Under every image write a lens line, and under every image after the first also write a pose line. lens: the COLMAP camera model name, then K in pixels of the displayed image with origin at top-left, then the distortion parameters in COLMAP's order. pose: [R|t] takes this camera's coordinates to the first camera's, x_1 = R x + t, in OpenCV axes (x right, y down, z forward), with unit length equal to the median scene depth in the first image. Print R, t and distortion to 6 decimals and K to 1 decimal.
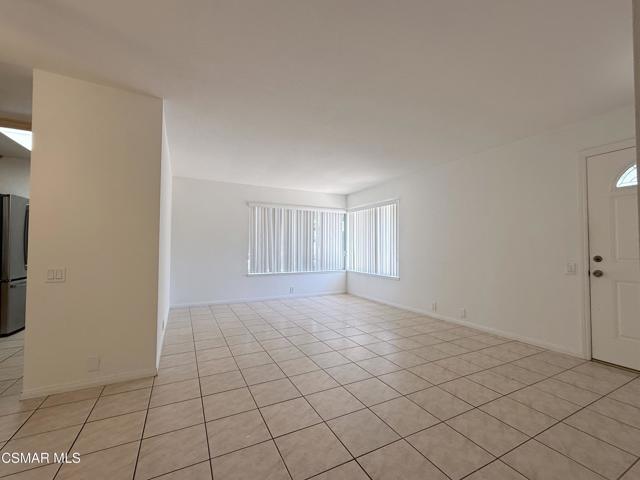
lens RADIAL K [[269.9, 0, 318.8], [0, 269.9, 241.9], [0, 0, 1]] dist [-0.000258, -0.000178]
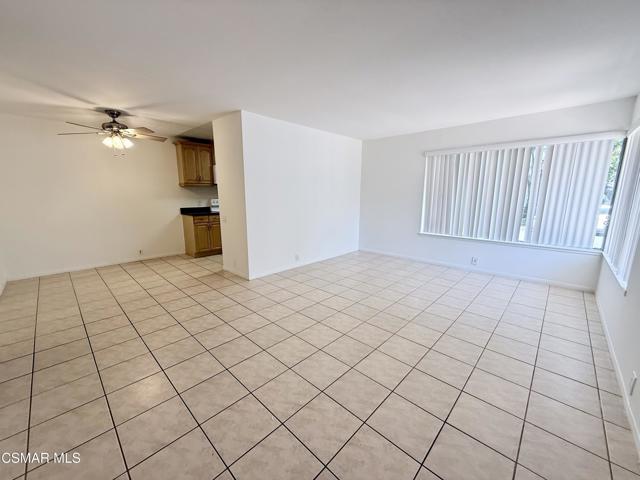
lens RADIAL K [[255.8, 0, 319.6], [0, 255.8, 241.8], [0, 0, 1]] dist [-0.000472, 0.000153]
pose [[0.338013, 0.173871, -0.924941, 0.416099], [0.022195, 0.981040, 0.192528, -0.026077], [0.940880, -0.085606, 0.327746, 0.351949]]
